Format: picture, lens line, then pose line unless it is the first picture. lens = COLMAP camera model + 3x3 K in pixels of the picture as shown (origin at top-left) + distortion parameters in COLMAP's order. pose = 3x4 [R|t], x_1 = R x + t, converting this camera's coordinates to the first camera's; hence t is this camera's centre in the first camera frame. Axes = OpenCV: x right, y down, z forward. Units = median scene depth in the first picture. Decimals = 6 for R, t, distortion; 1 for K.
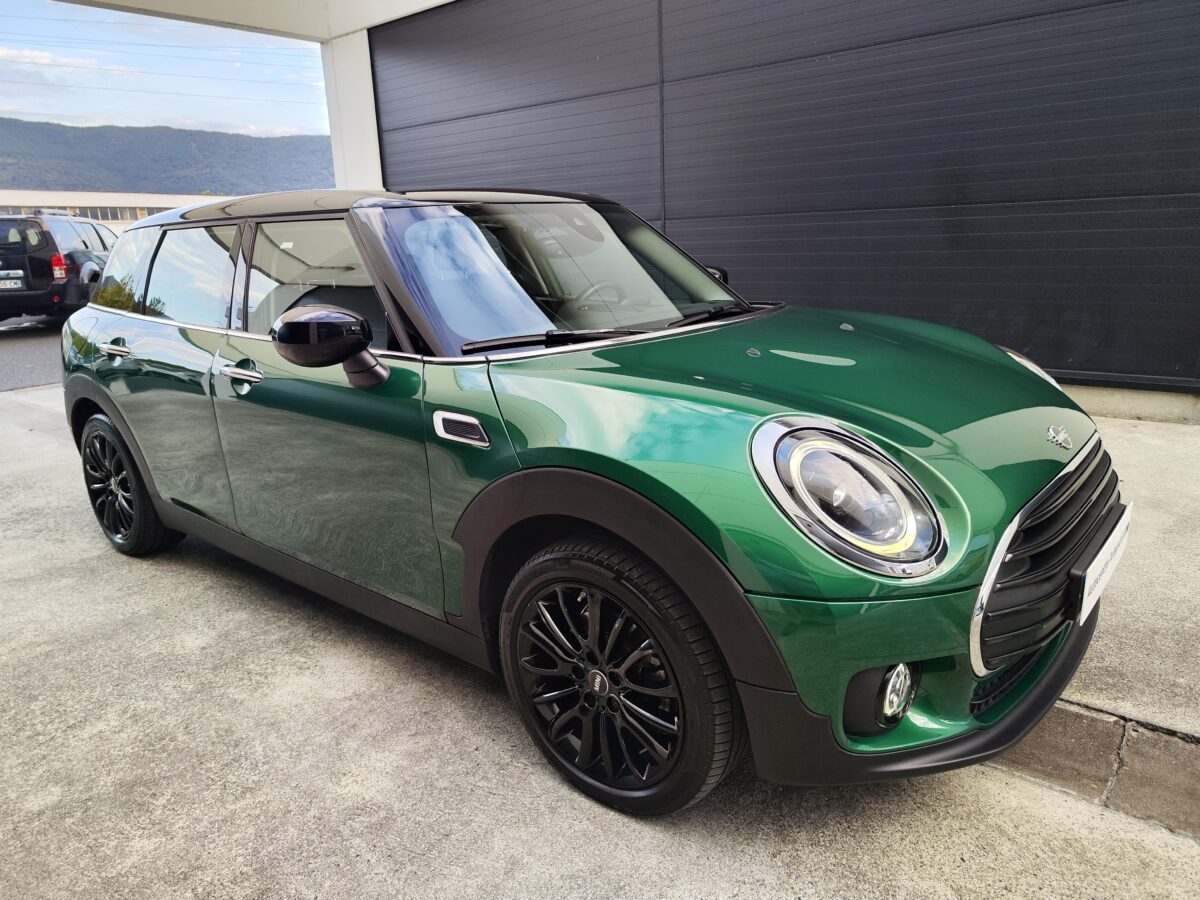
lens RADIAL K [[829.1, 0, 595.4], [0, 829.1, 459.9], [0, 0, 1]] dist [-0.020143, 0.010600]
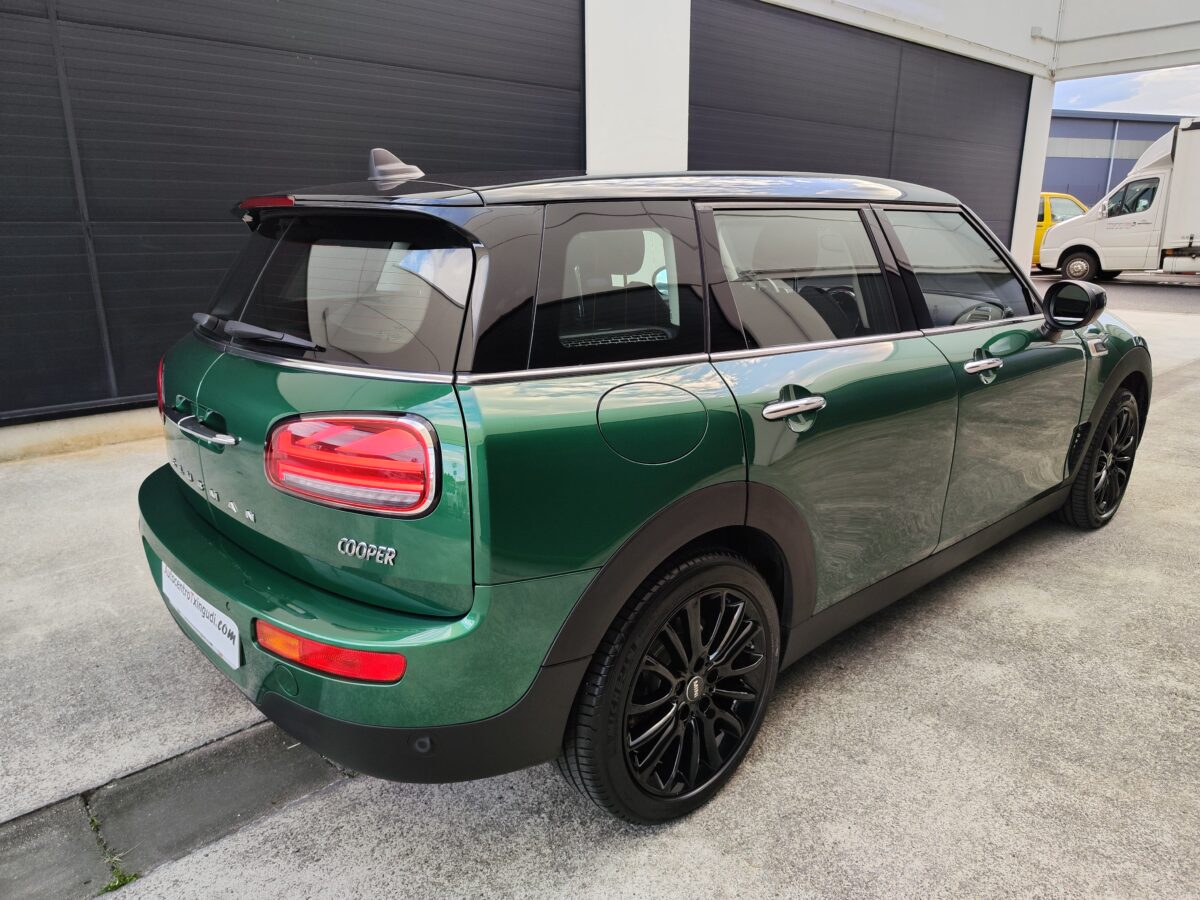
lens RADIAL K [[829.1, 0, 597.7], [0, 829.1, 444.9], [0, 0, 1]] dist [-0.020143, 0.010600]
pose [[0.153583, -0.233729, 0.960095, -1.399562], [0.271855, 0.944123, 0.186353, -0.312734], [-0.950004, 0.232386, 0.208542, 1.184470]]
